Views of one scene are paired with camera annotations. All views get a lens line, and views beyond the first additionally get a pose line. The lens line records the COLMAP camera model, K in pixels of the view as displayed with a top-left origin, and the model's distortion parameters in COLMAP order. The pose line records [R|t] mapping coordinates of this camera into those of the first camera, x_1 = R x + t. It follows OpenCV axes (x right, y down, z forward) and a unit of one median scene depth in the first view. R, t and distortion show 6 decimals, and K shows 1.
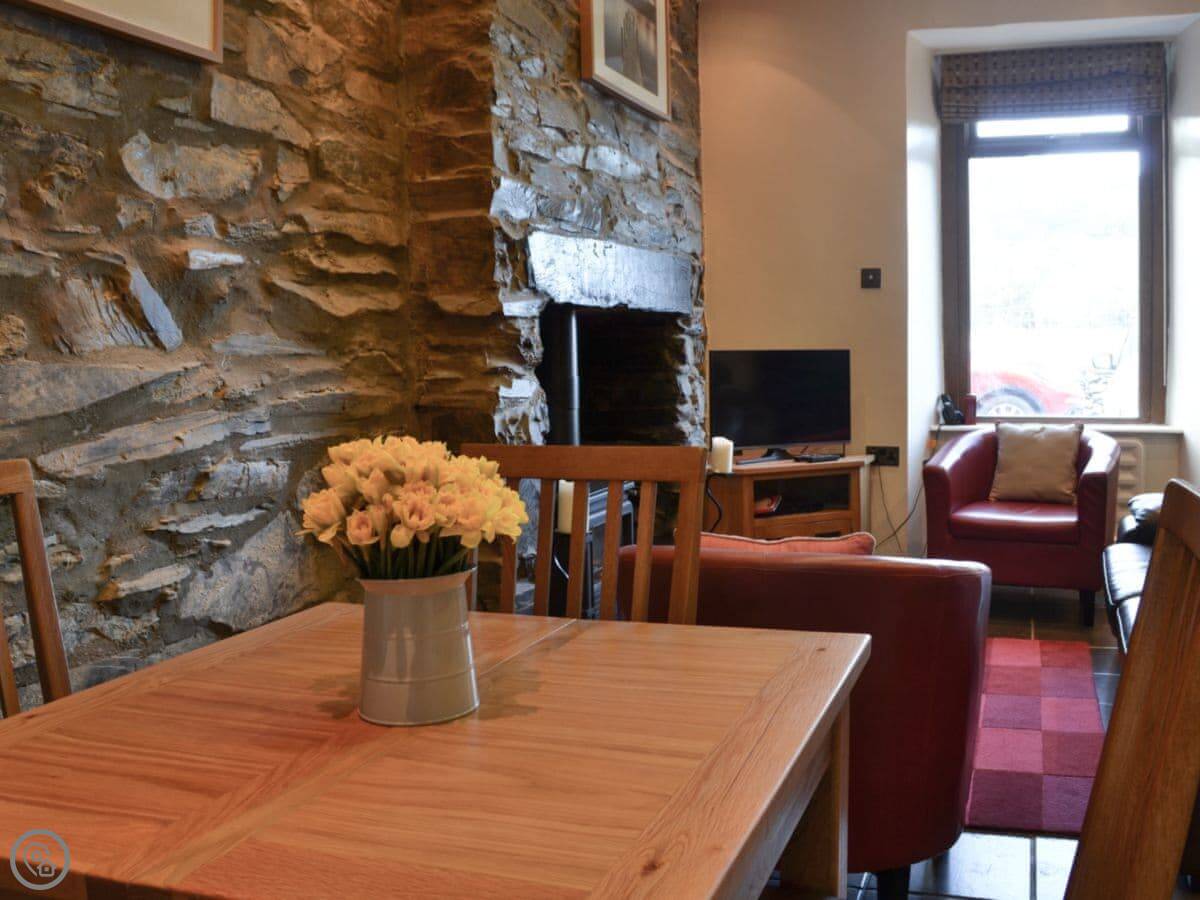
lens RADIAL K [[1130.1, 0, 600.0], [0, 1130.1, 450.0], [0, 0, 1]] dist [-0.074735, -0.002639]
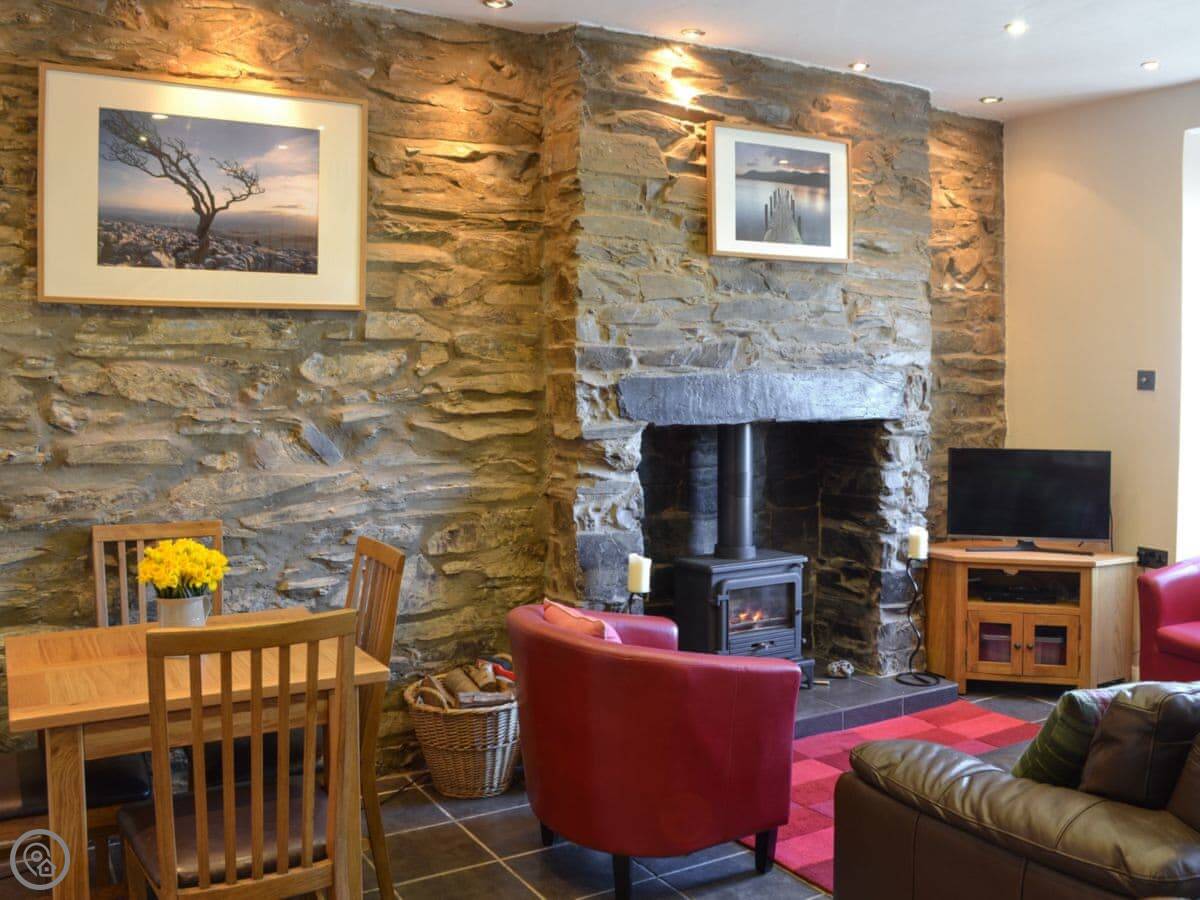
lens RADIAL K [[1130.1, 0, 600.0], [0, 1130.1, 450.0], [0, 0, 1]] dist [-0.074735, -0.002639]
pose [[0.745477, 0.062264, -0.663617, 1.113247], [-0.064269, 0.997703, 0.021413, -0.167419], [0.663425, 0.026687, 0.747766, -0.121894]]
